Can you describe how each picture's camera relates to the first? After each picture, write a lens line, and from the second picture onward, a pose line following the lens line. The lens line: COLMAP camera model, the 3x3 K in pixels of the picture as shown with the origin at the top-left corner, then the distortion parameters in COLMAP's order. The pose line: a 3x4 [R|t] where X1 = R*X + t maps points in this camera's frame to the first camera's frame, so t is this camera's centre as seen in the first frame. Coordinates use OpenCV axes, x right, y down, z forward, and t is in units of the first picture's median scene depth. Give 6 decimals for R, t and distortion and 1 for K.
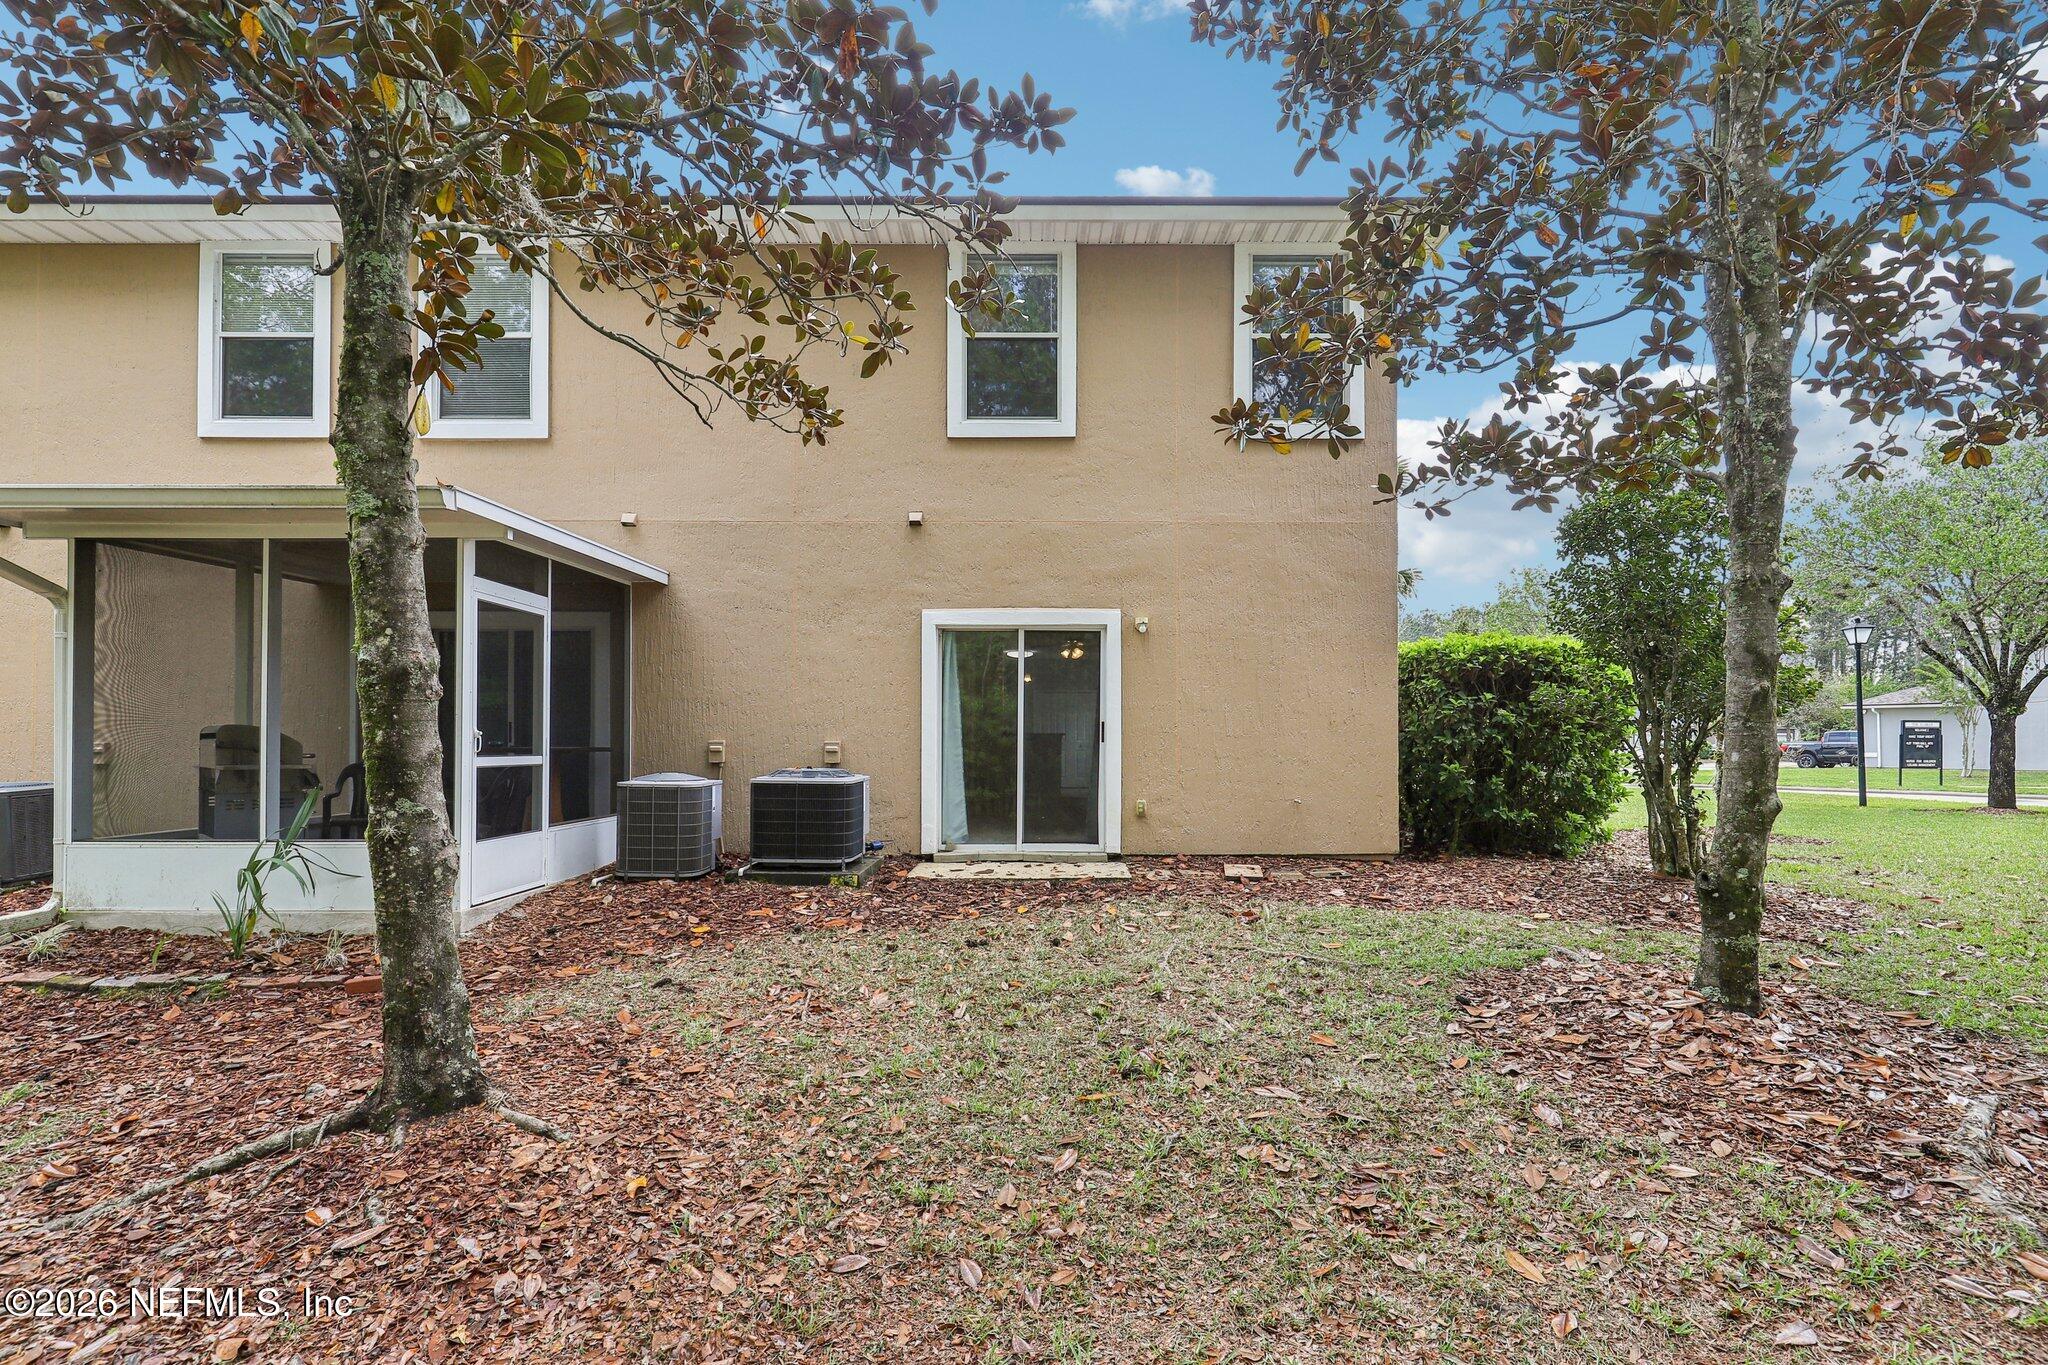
lens RADIAL K [[924.9, 0, 1049.3], [0, 924.9, 739.4], [0, 0, 1]] dist [0.000583, 0.000263]
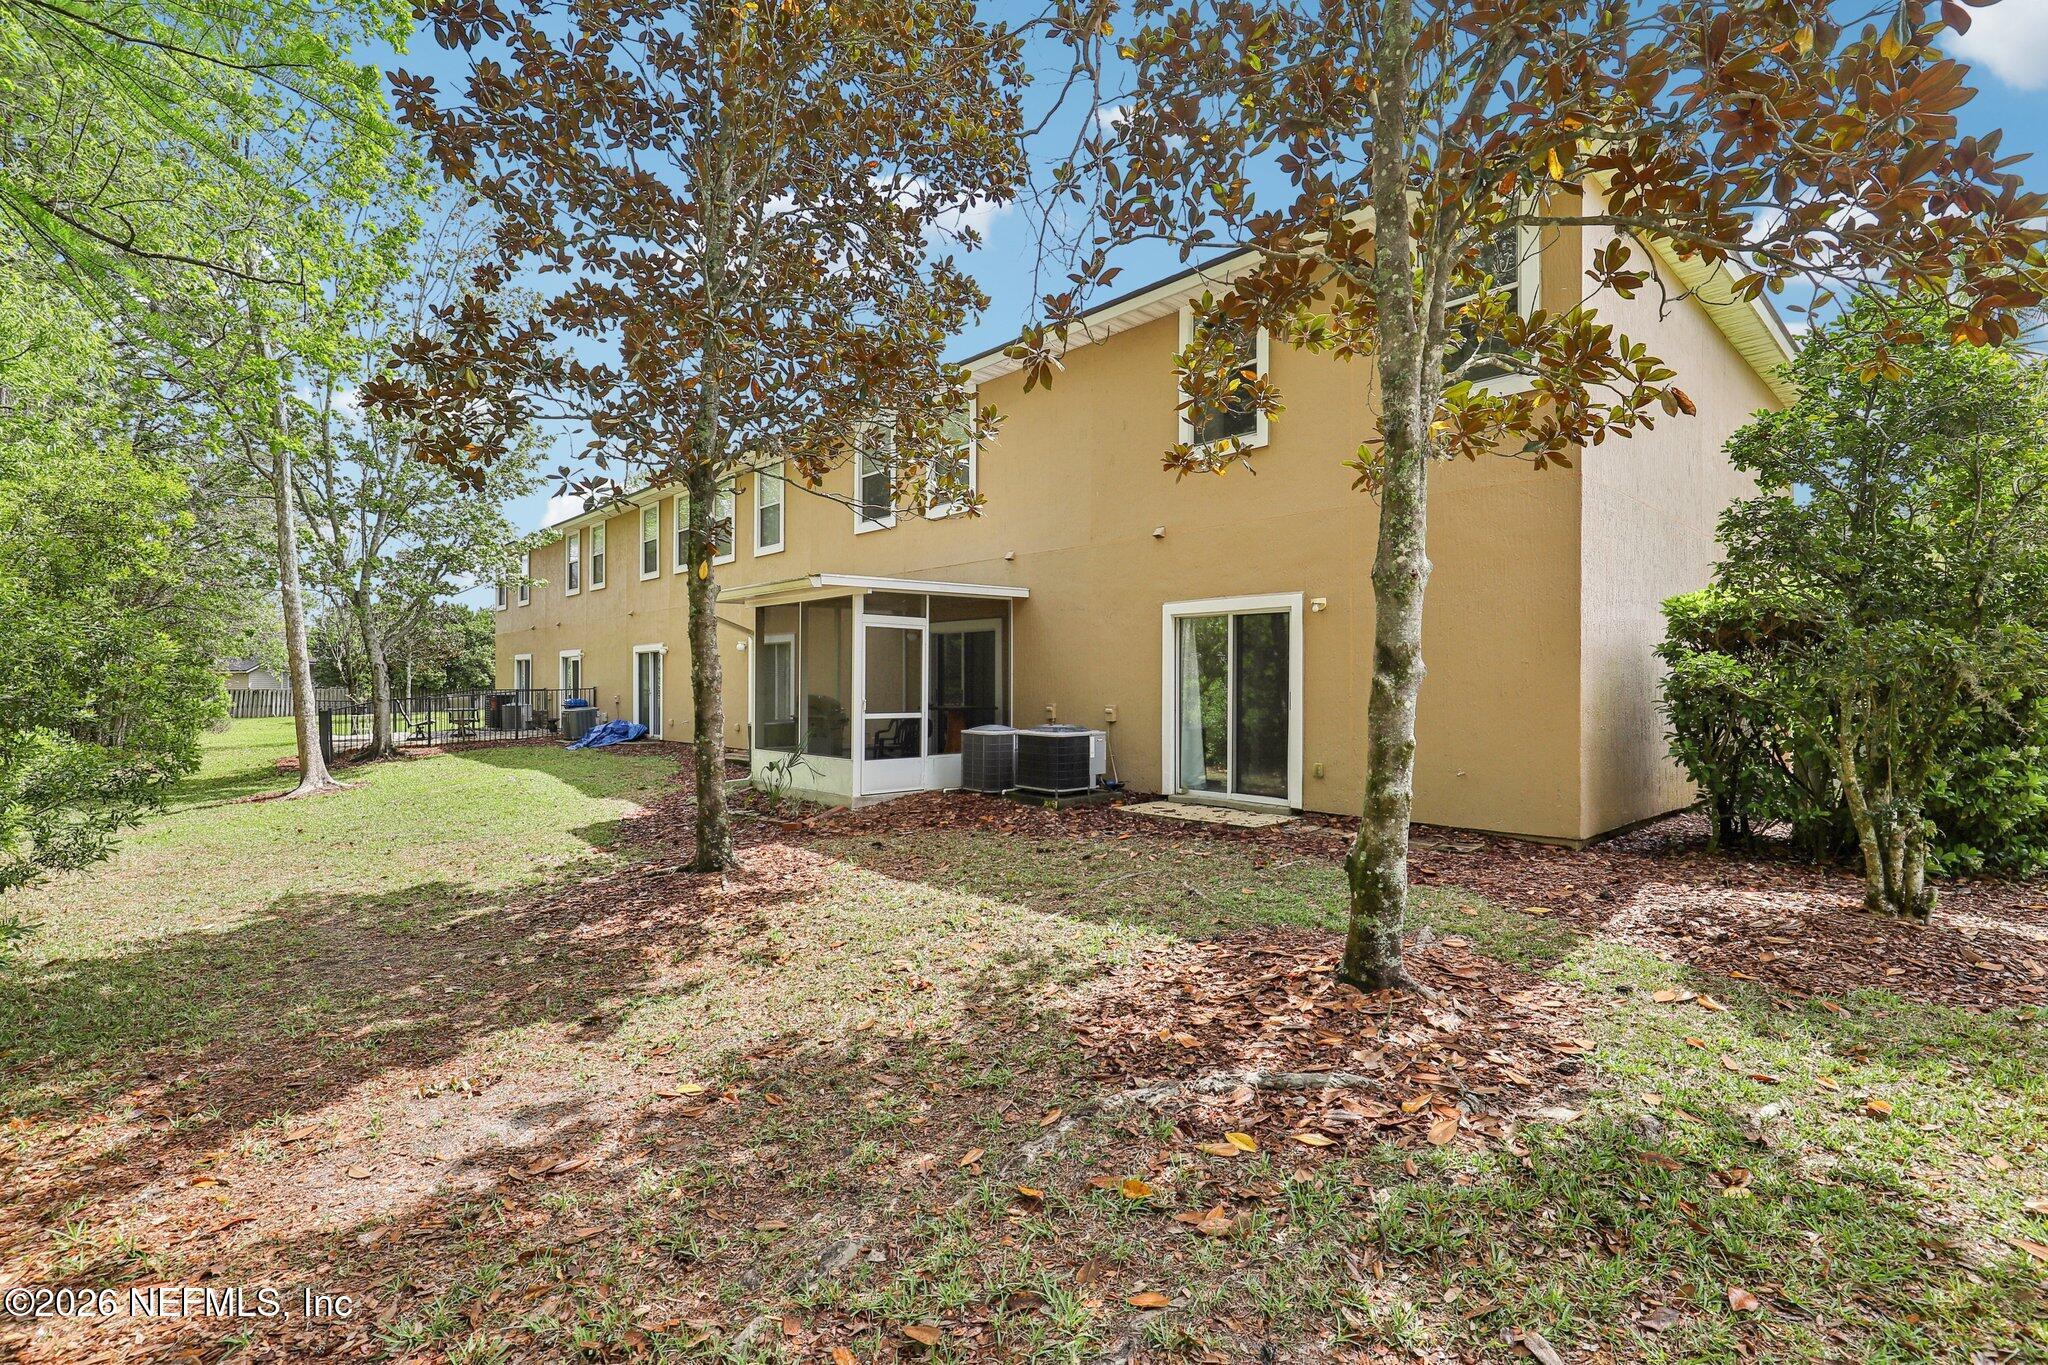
lens RADIAL K [[924.9, 0, 1021.8], [0, 924.9, 685.2], [0, 0, 1]] dist [0.000583, 0.000263]
pose [[0.699795, -0.000846, -0.714344, 0.646455], [-0.007707, 0.999932, -0.008734, -0.015485], [0.714302, 0.011618, 0.699741, -0.036892]]
